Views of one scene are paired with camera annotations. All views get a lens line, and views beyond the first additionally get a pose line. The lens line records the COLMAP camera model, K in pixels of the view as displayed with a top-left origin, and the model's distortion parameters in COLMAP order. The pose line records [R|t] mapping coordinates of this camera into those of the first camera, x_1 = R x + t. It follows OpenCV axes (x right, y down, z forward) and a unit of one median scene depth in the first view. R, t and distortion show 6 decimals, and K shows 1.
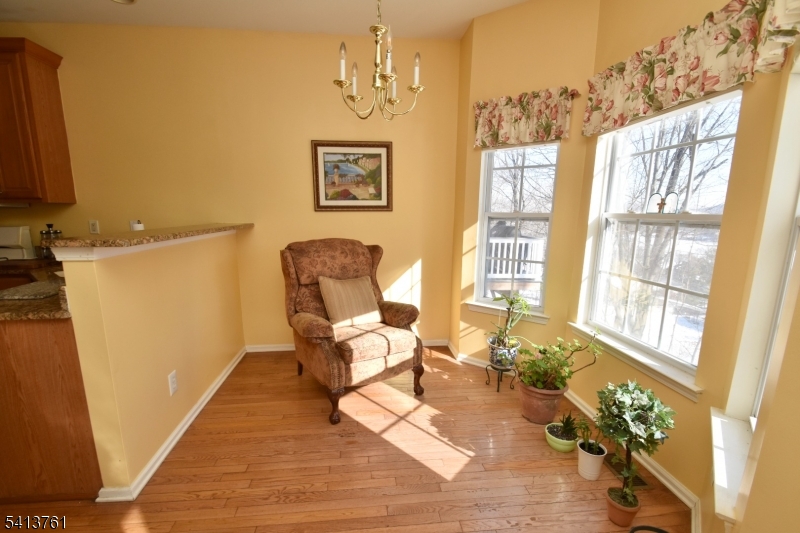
lens RADIAL K [[355.7, 0, 395.3], [0, 355.7, 272.7], [0, 0, 1]] dist [-0.005880, -0.000347]
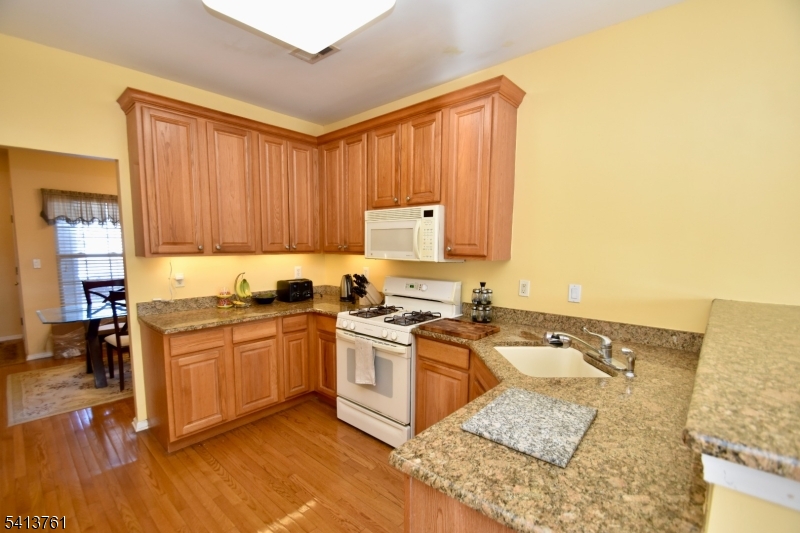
lens RADIAL K [[355.7, 0, 400.6], [0, 355.7, 271.6], [0, 0, 1]] dist [-0.005880, -0.000347]
pose [[0.677284, 0.059377, -0.733322, -0.464019], [-0.129981, 0.990716, -0.039831, -0.101791], [0.724148, 0.122295, 0.678714, 0.239317]]
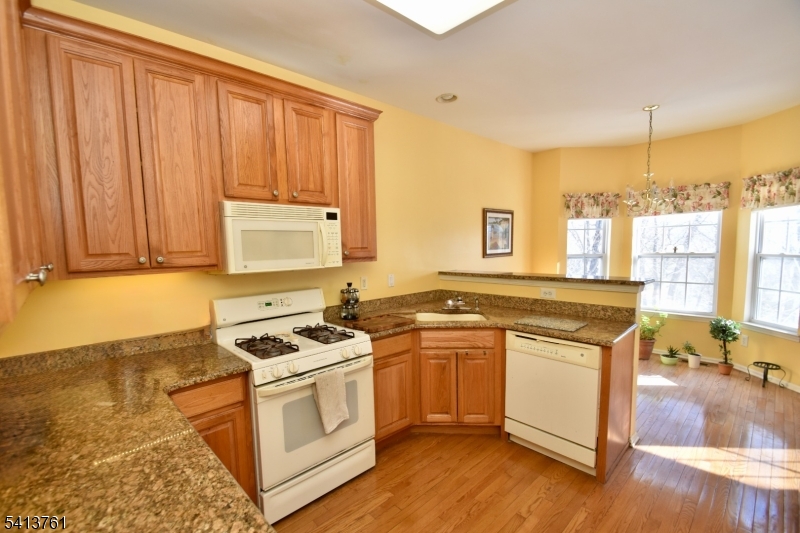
lens RADIAL K [[339.7, 0, 400.9], [0, 339.7, 270.2], [0, 0, 1]] dist [-0.001166, -0.000095]
pose [[0.807842, -0.064696, 0.585837, -1.413569], [0.128002, 0.989492, -0.067235, -0.091132], [-0.575332, 0.129304, 0.807635, 0.158425]]
